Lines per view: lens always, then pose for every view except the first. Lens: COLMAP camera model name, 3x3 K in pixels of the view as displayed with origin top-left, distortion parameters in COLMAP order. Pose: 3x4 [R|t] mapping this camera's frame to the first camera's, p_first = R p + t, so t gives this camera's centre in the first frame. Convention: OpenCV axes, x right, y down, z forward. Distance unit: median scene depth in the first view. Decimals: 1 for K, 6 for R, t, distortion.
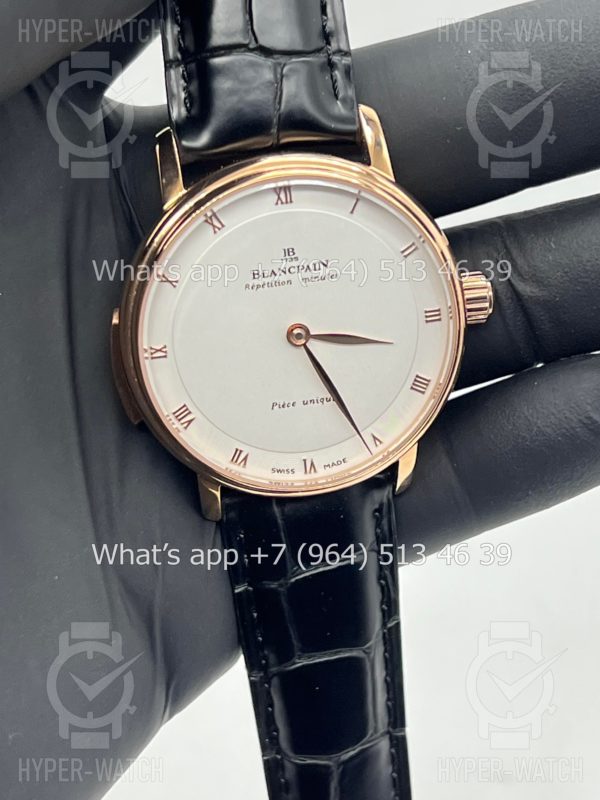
lens RADIAL K [[1904.4, 0, 300.0], [0, 1904.4, 400.0], [0, 0, 1]] dist [0.269061, -0.103857]
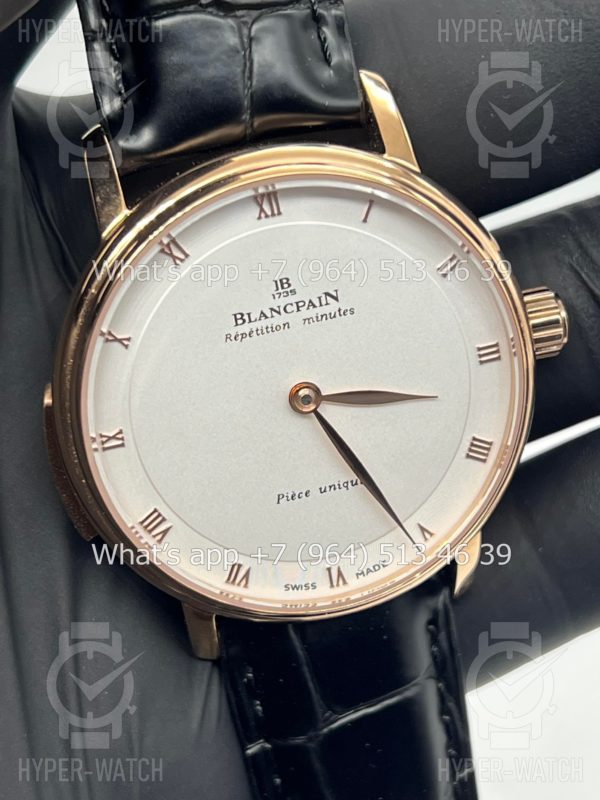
lens RADIAL K [[1904.4, 0, 300.0], [0, 1904.4, 400.0], [0, 0, 1]] dist [0.269061, -0.103857]
pose [[0.995972, -0.088957, 0.011256, -0.010923], [0.088992, 0.996029, -0.002712, -0.031311], [-0.010970, 0.003703, 0.999933, 0.283313]]
